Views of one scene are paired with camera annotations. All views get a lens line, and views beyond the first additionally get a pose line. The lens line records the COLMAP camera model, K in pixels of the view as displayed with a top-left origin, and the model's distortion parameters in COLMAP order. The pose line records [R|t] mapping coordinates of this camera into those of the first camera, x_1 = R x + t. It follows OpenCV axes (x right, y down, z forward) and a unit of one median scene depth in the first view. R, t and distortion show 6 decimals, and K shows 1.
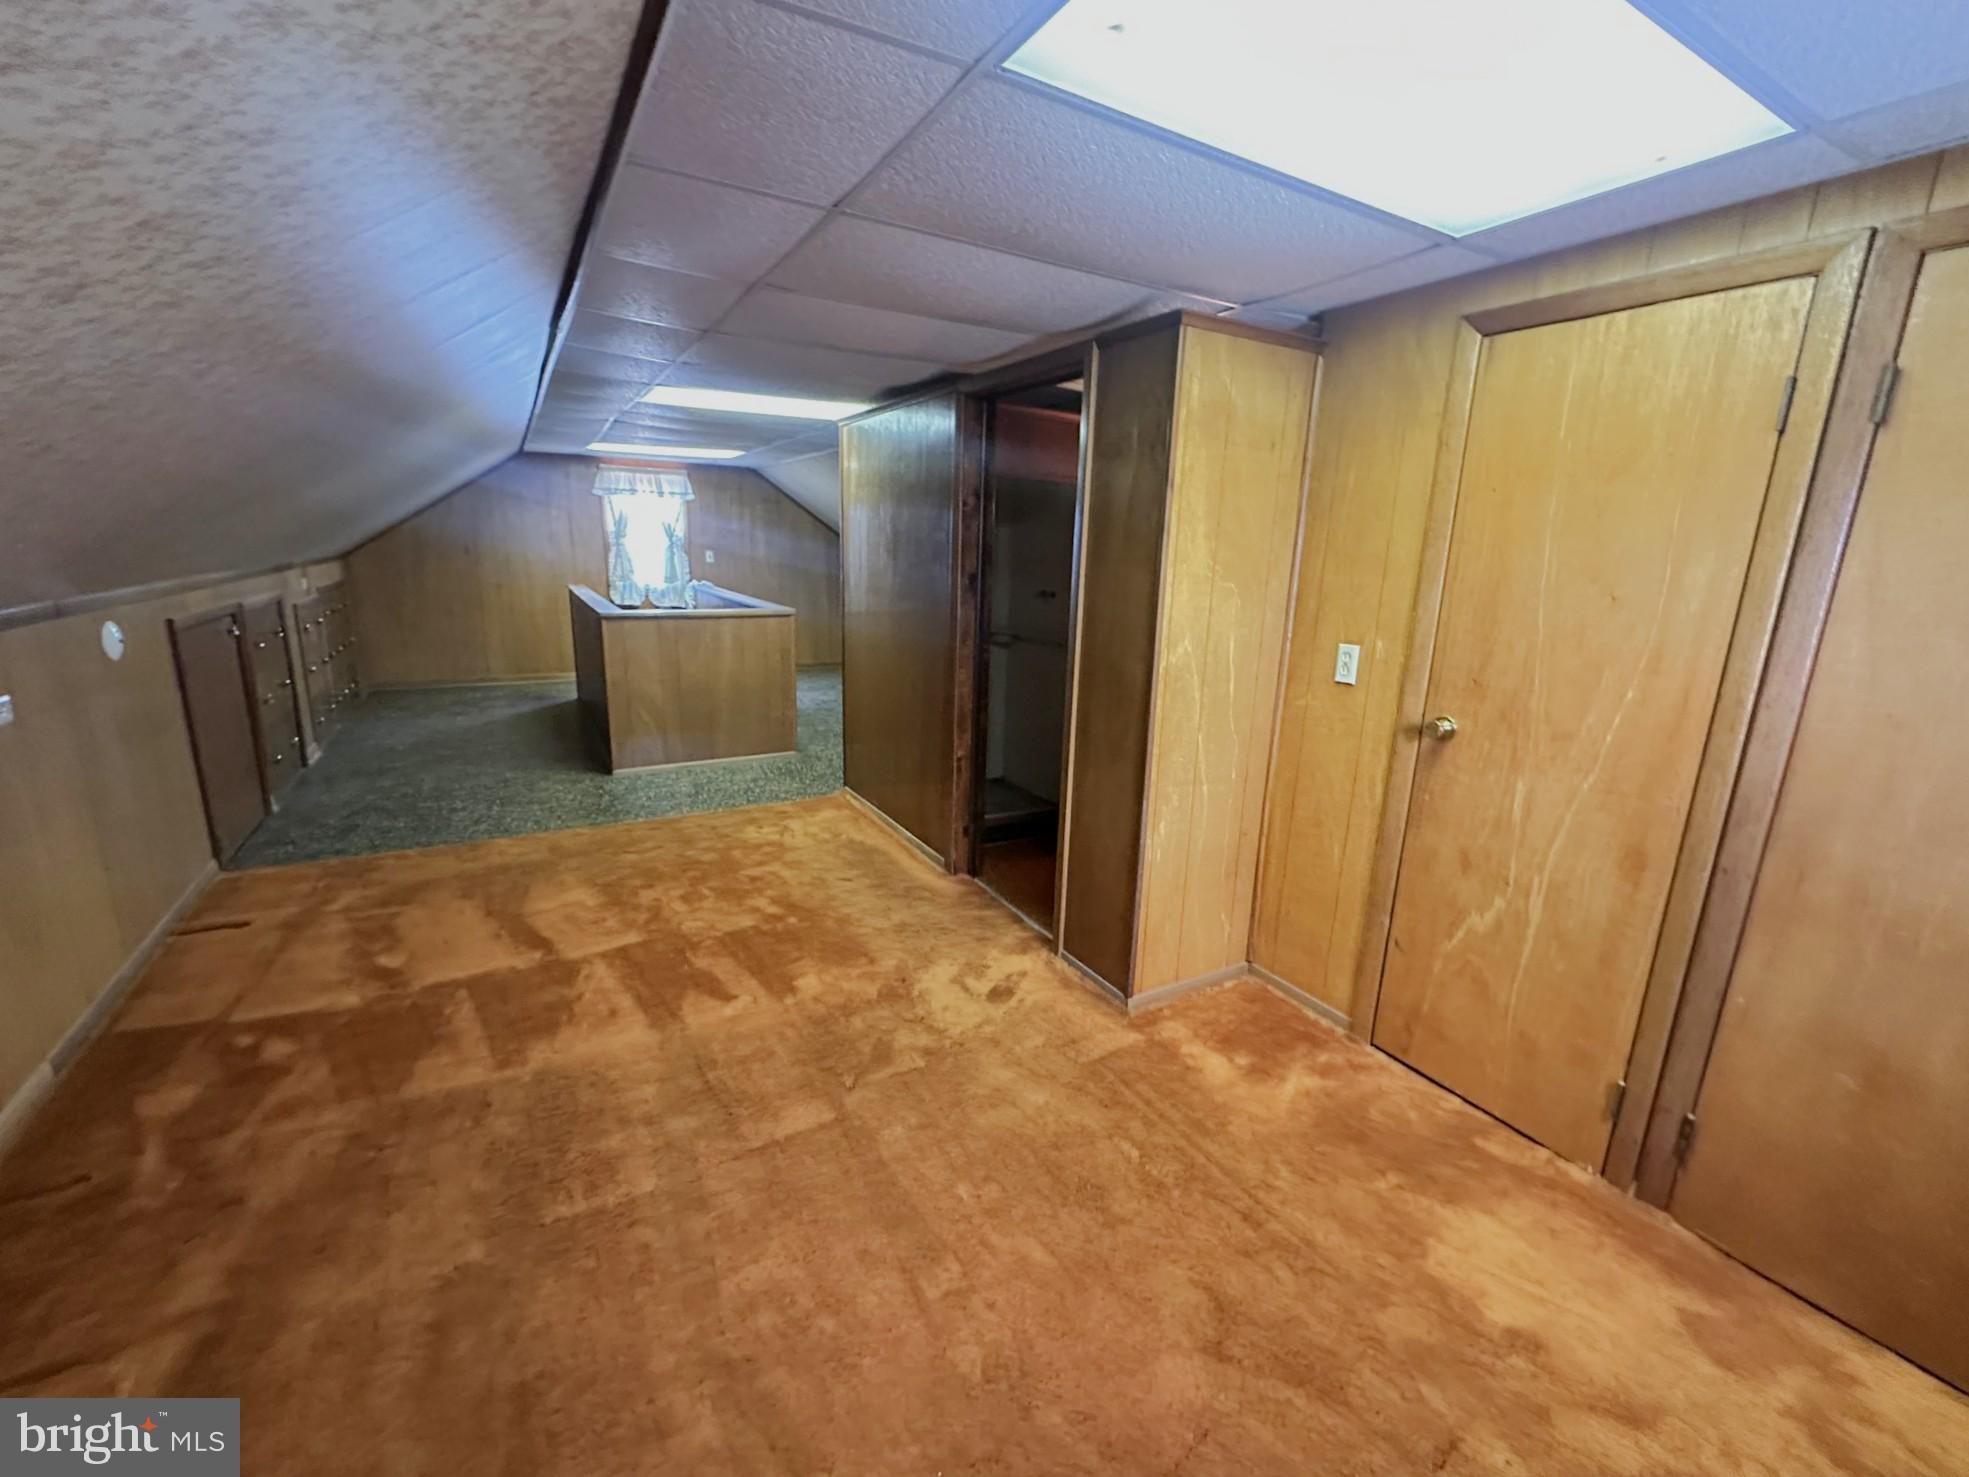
lens RADIAL K [[795.8, 0, 979.7], [0, 795.8, 731.5], [0, 0, 1]] dist [-0.003295, -0.000400]
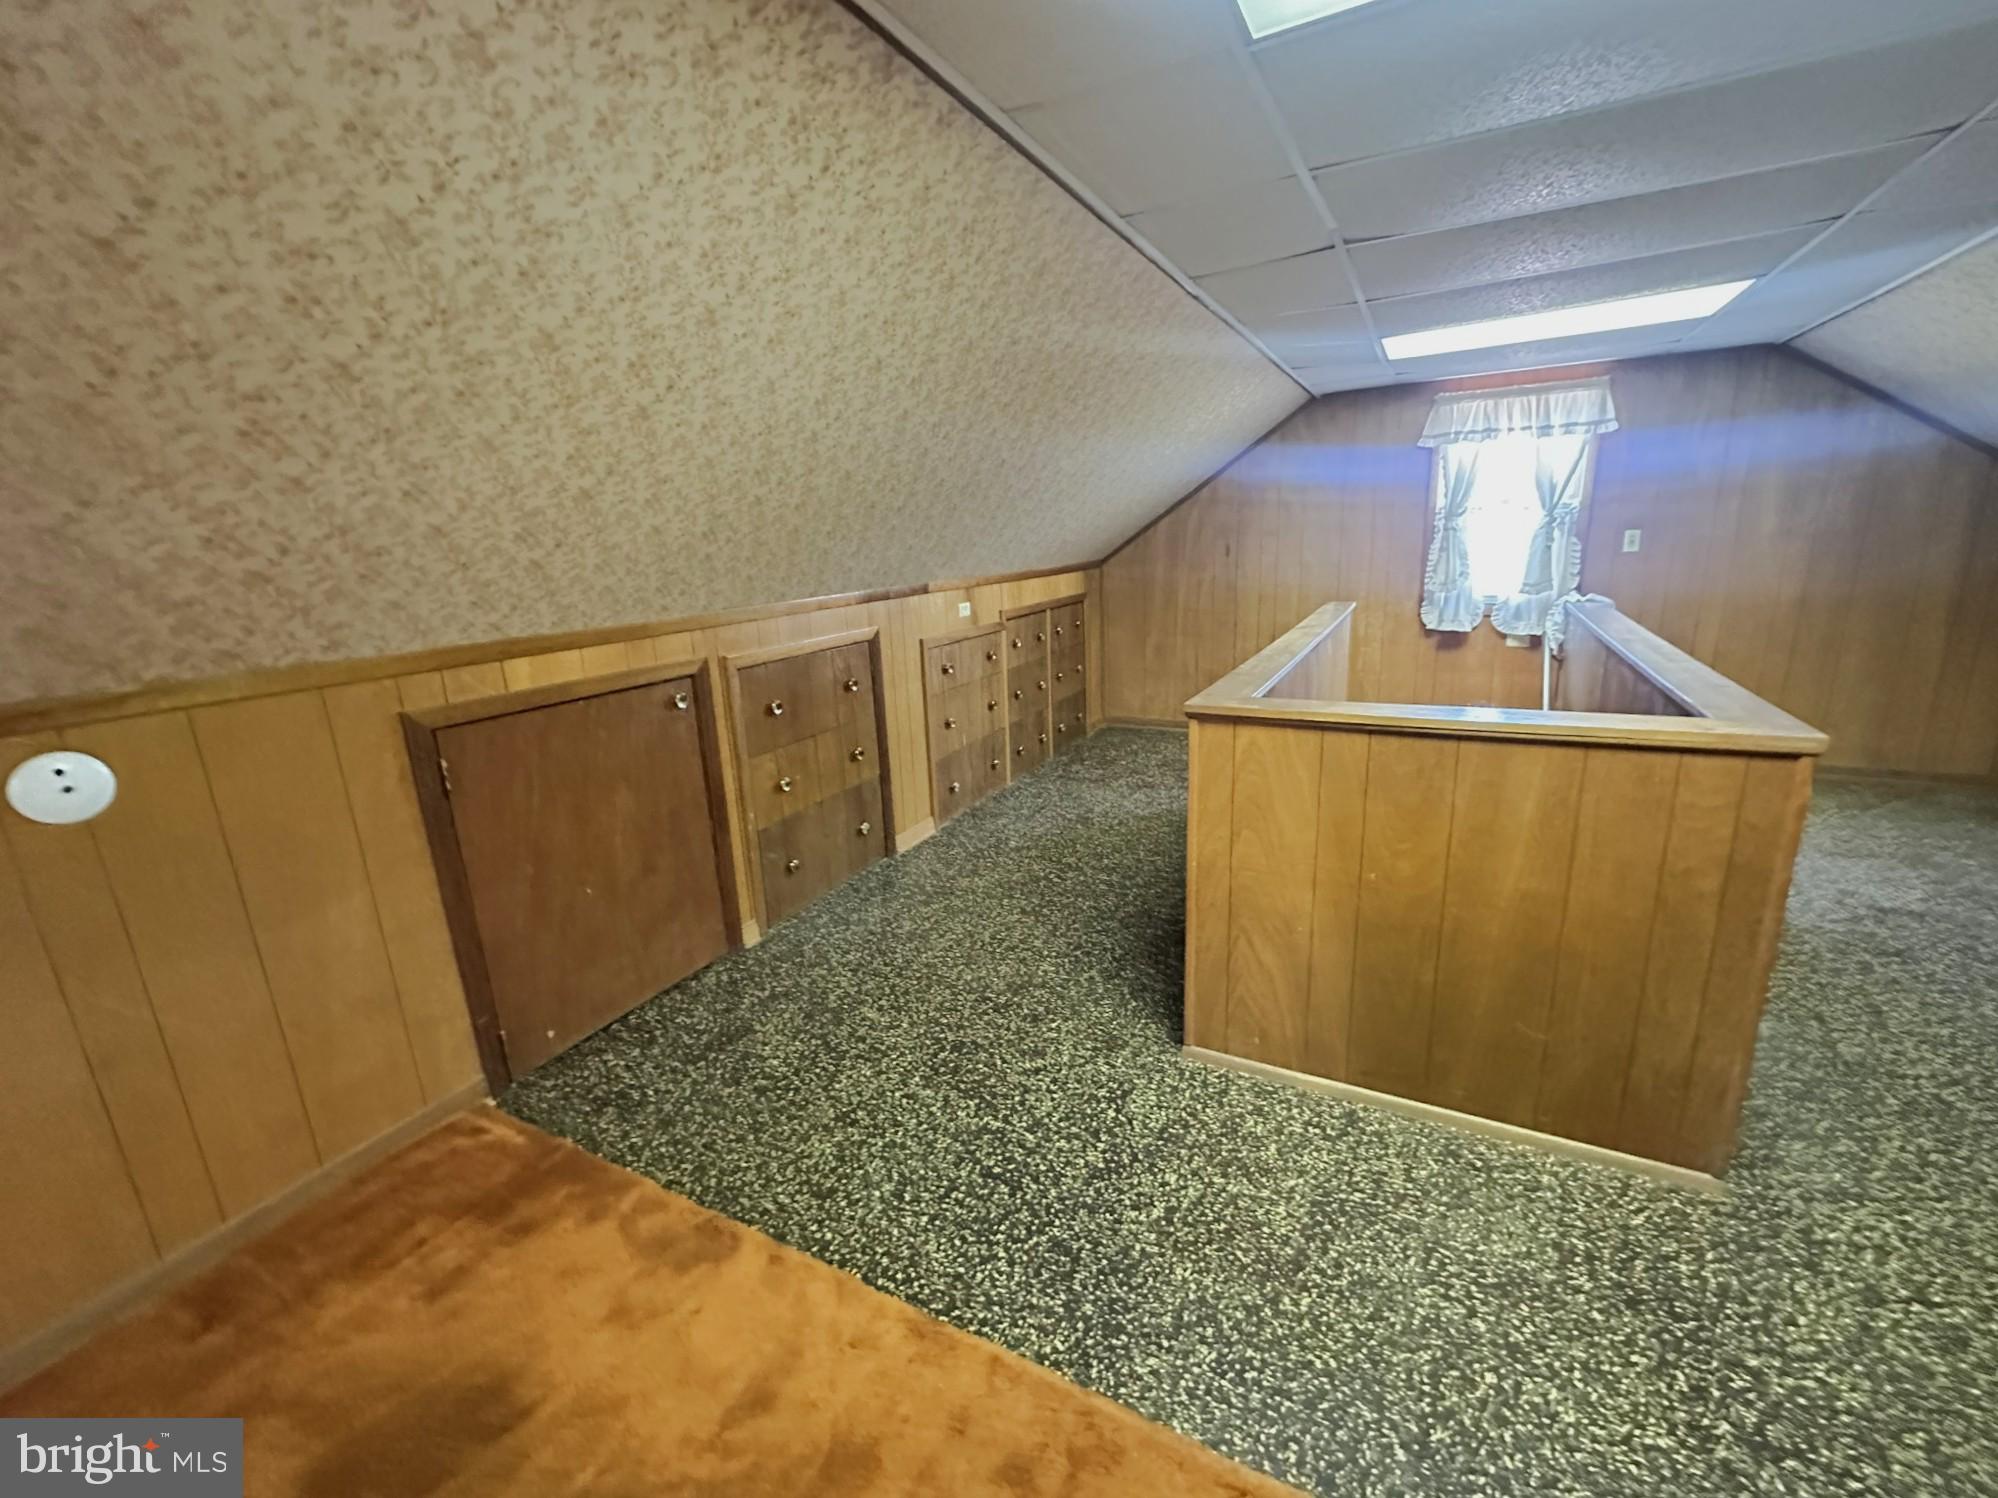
lens RADIAL K [[807.5, 0, 1005.7], [0, 807.5, 742.7], [0, 0, 1]] dist [-0.003295, -0.000400]
pose [[0.521126, 0.158391, -0.838654, -0.101785], [-0.135314, 0.985533, 0.102049, -0.098602], [0.842685, 0.060301, 0.535020, 0.425829]]
